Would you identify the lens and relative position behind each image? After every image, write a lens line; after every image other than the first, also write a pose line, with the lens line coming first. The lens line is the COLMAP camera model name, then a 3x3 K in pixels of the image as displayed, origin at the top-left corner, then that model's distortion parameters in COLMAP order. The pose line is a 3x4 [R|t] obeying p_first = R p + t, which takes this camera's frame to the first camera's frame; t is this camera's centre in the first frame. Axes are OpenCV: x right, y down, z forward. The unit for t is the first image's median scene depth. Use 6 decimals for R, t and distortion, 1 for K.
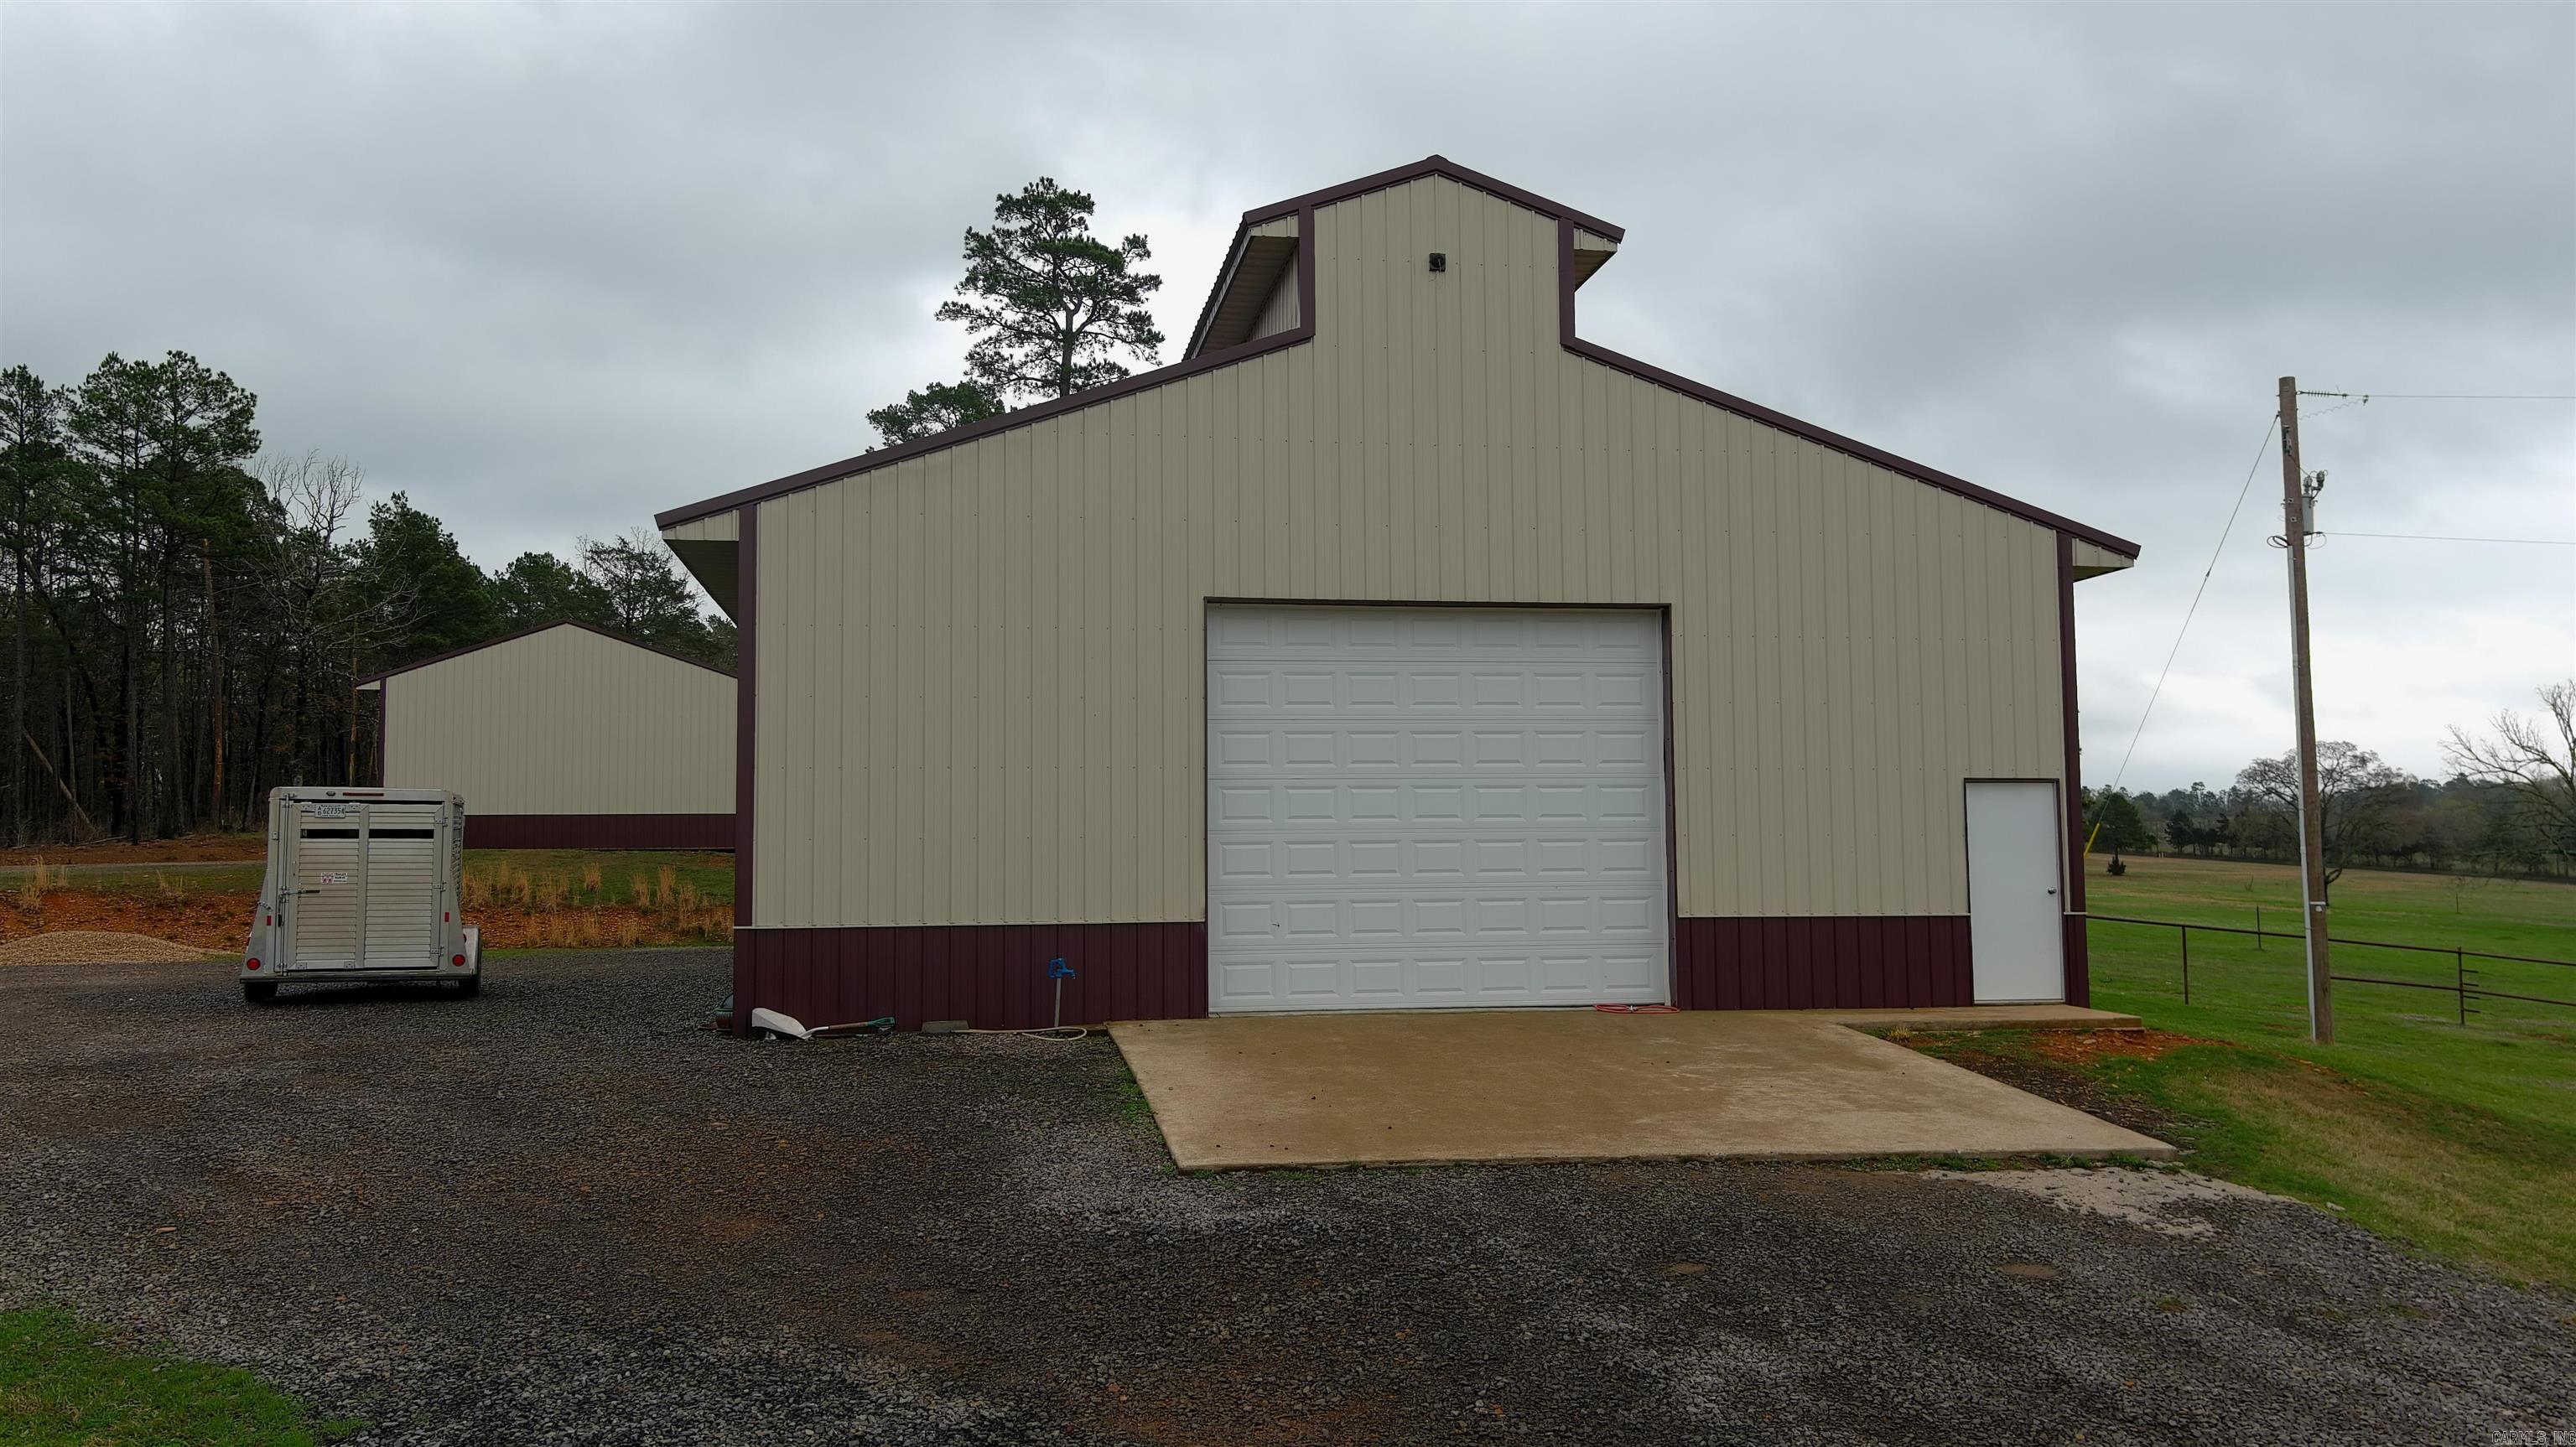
lens RADIAL K [[2028.7, 0, 1288.0], [0, 2028.7, 723.5], [0, 0, 1]] dist [0.007130, 0.011693]
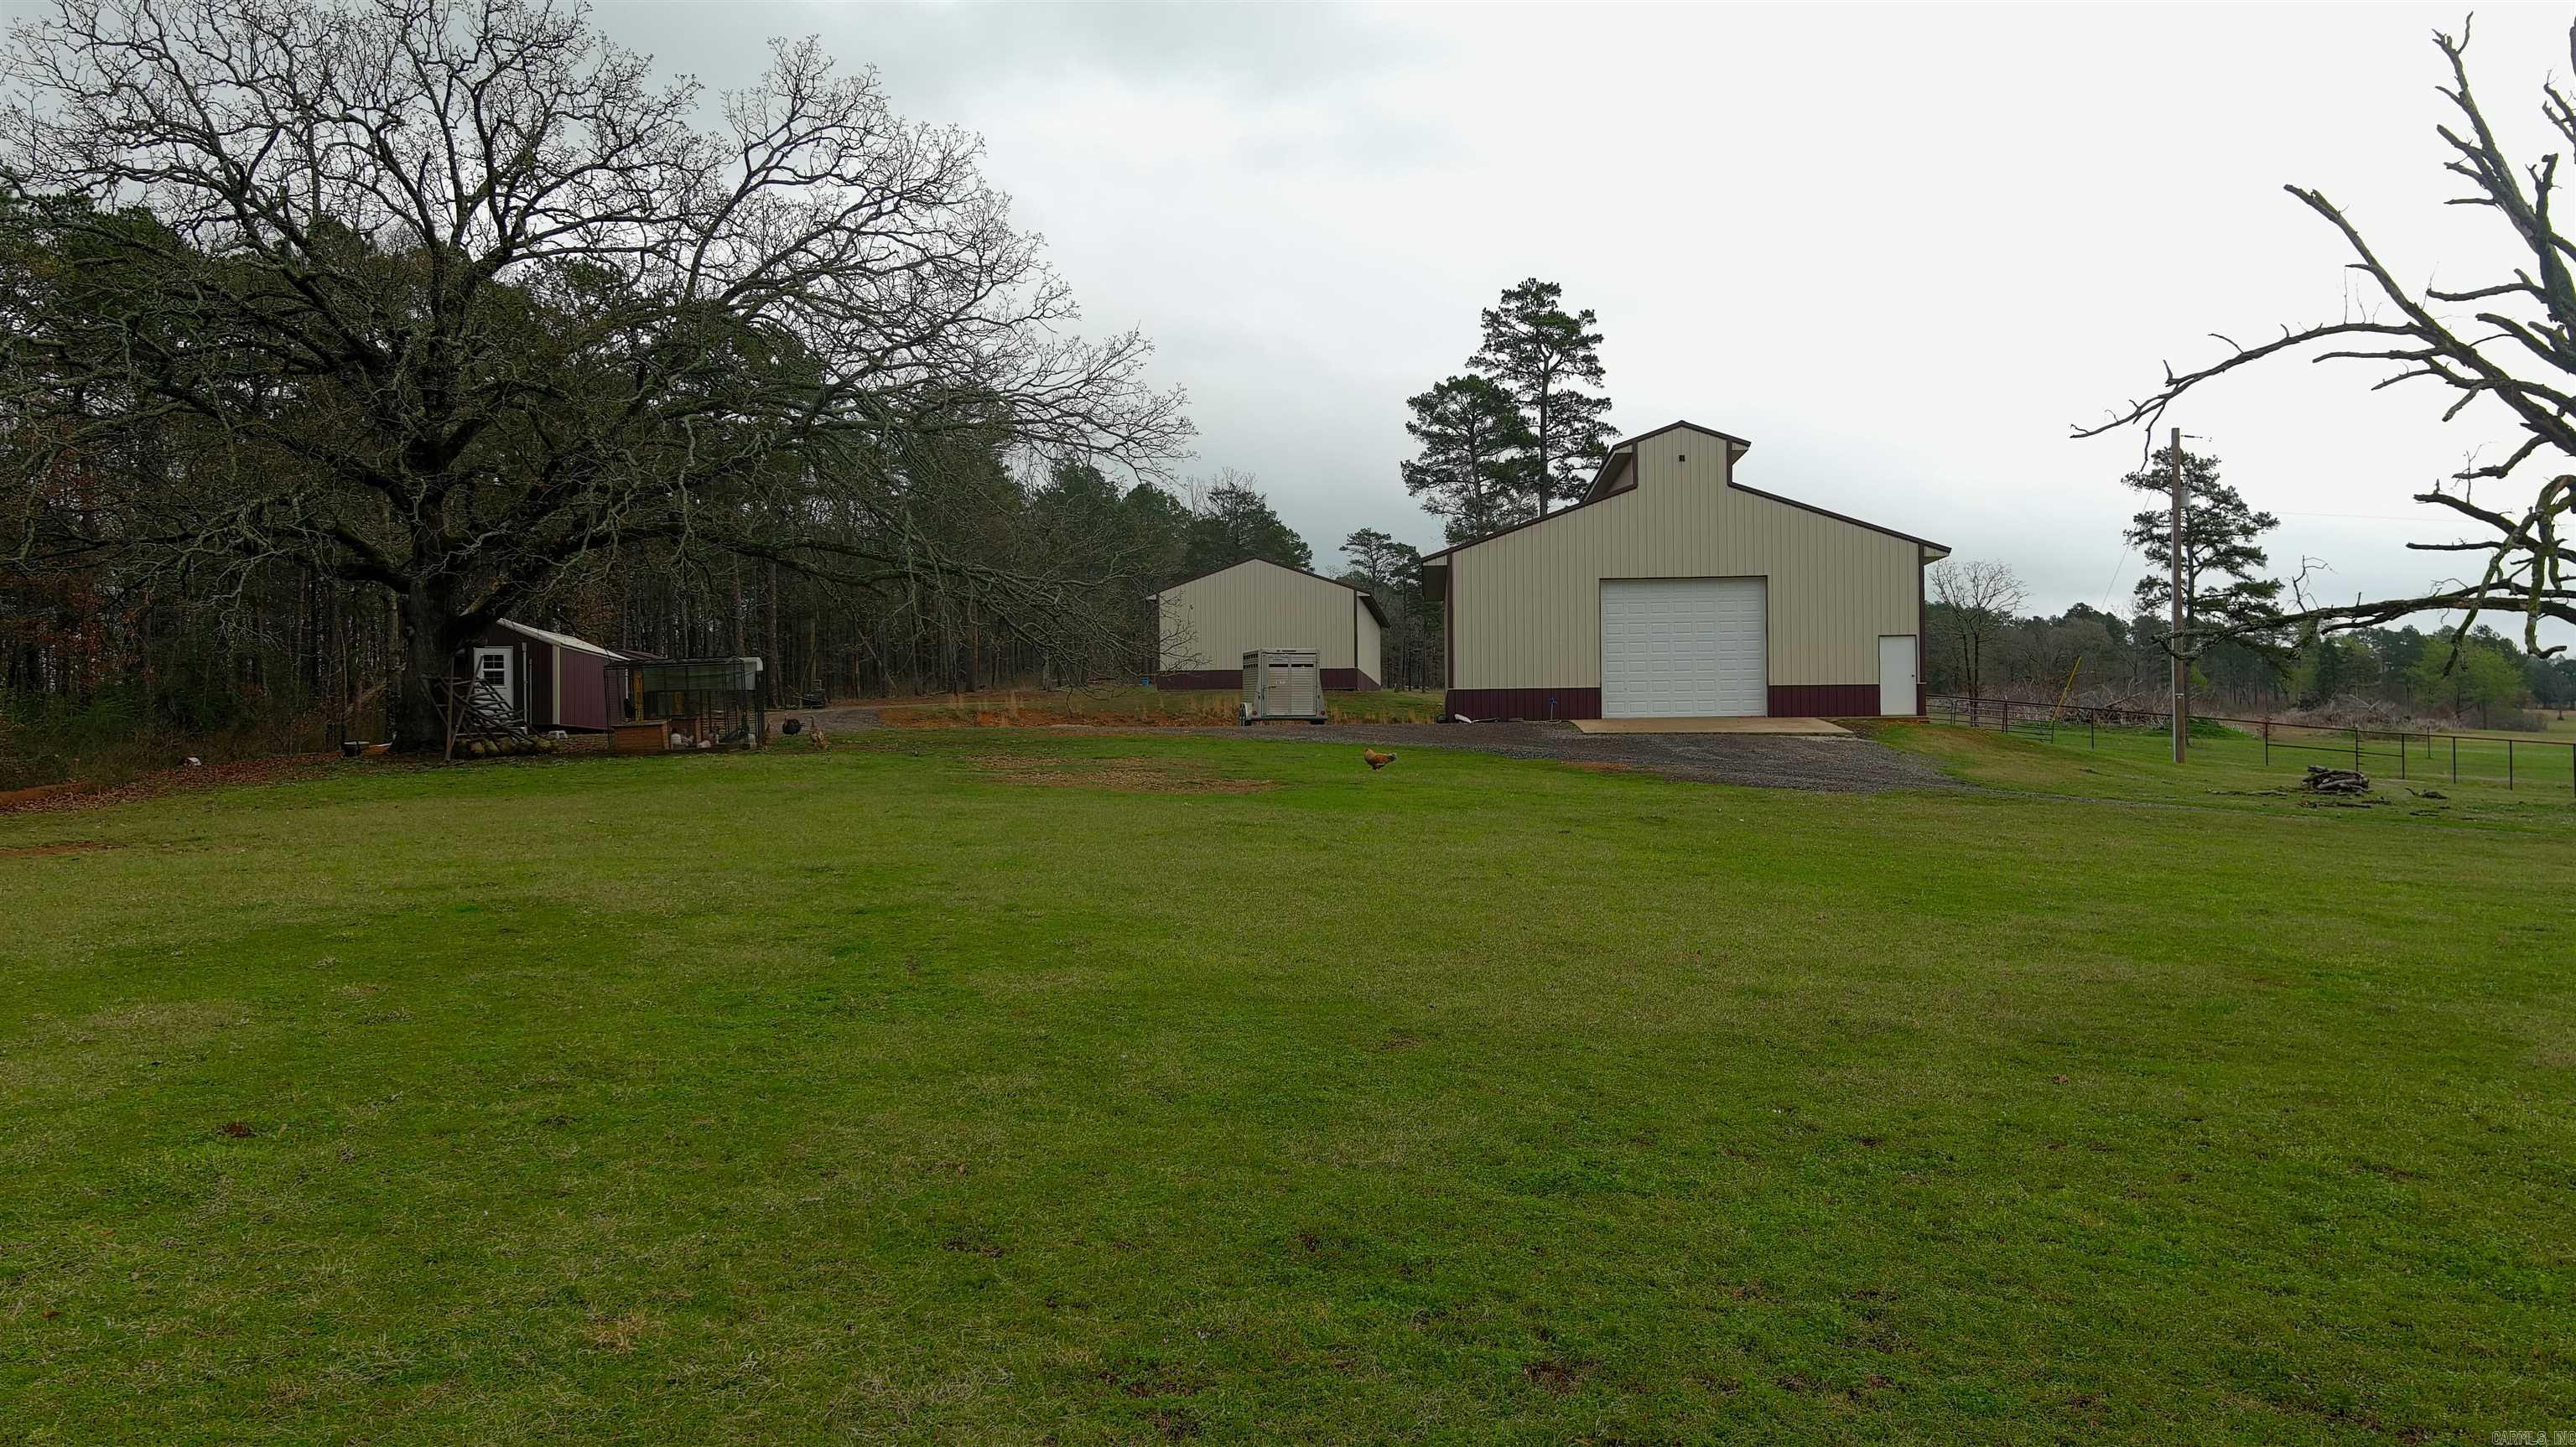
lens RADIAL K [[2028.7, 0, 1288.0], [0, 2028.7, 723.5], [0, 0, 1]] dist [0.007130, 0.011693]
pose [[0.973425, -0.002462, -0.228993, 0.062946], [0.016634, 0.998061, 0.059978, -0.011291], [0.228402, -0.062193, 0.971578, -0.650770]]
